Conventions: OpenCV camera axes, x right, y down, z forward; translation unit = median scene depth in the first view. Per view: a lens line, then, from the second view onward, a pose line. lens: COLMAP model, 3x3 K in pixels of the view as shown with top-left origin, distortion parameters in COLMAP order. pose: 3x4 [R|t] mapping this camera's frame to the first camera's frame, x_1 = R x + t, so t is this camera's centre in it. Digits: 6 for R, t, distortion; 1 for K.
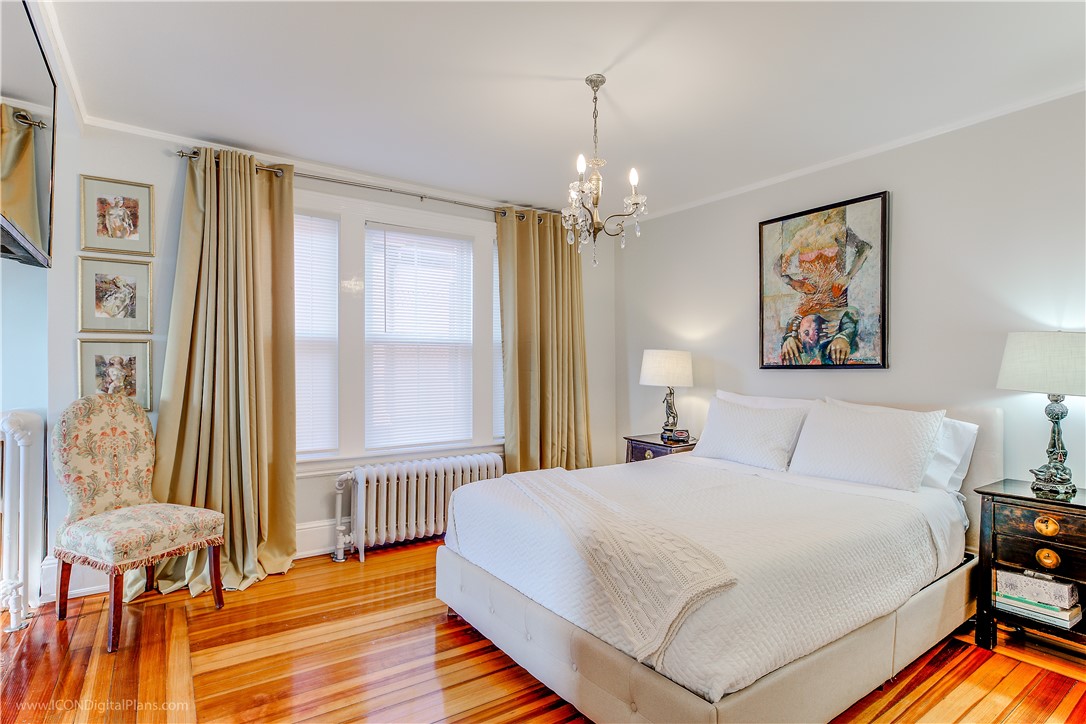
lens RADIAL K [[552.8, 0, 536.8], [0, 552.8, 362.7], [0, 0, 1]] dist [-0.003105, -0.000223]
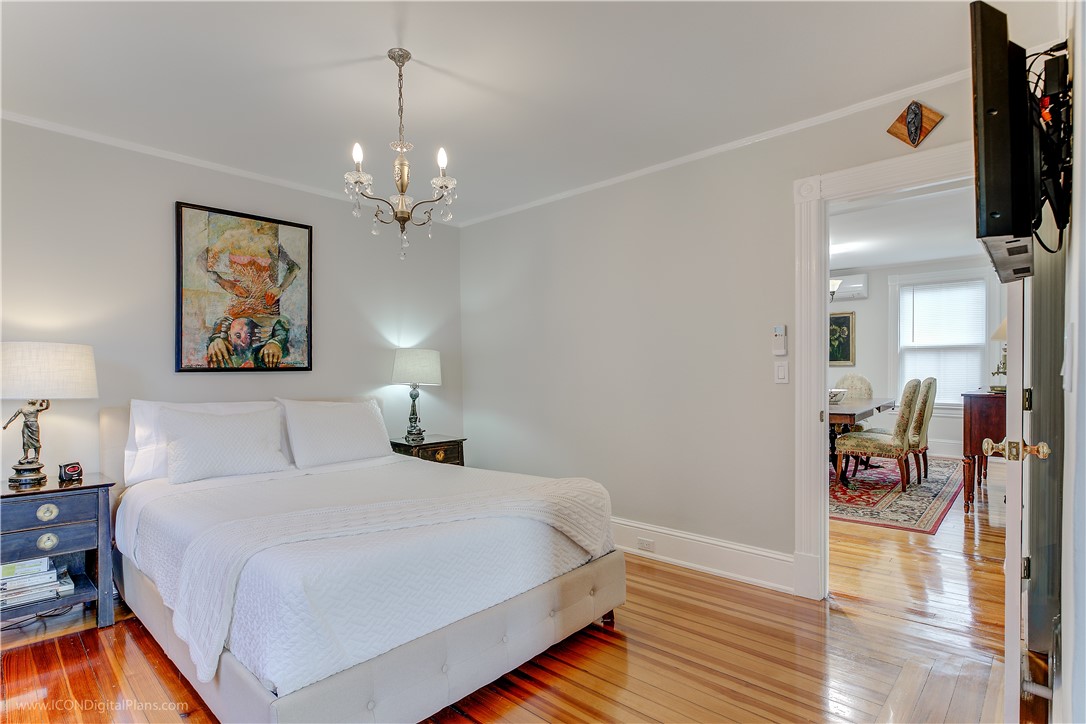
lens RADIAL K [[552.8, 0, 536.8], [0, 552.8, 367.3], [0, 0, 1]] dist [-0.003105, -0.000223]
pose [[-0.220918, 0.000125, 0.975292, -0.613911], [-0.007972, 0.999966, -0.001934, 0.001133], [-0.975260, -0.008203, -0.220909, 0.708884]]
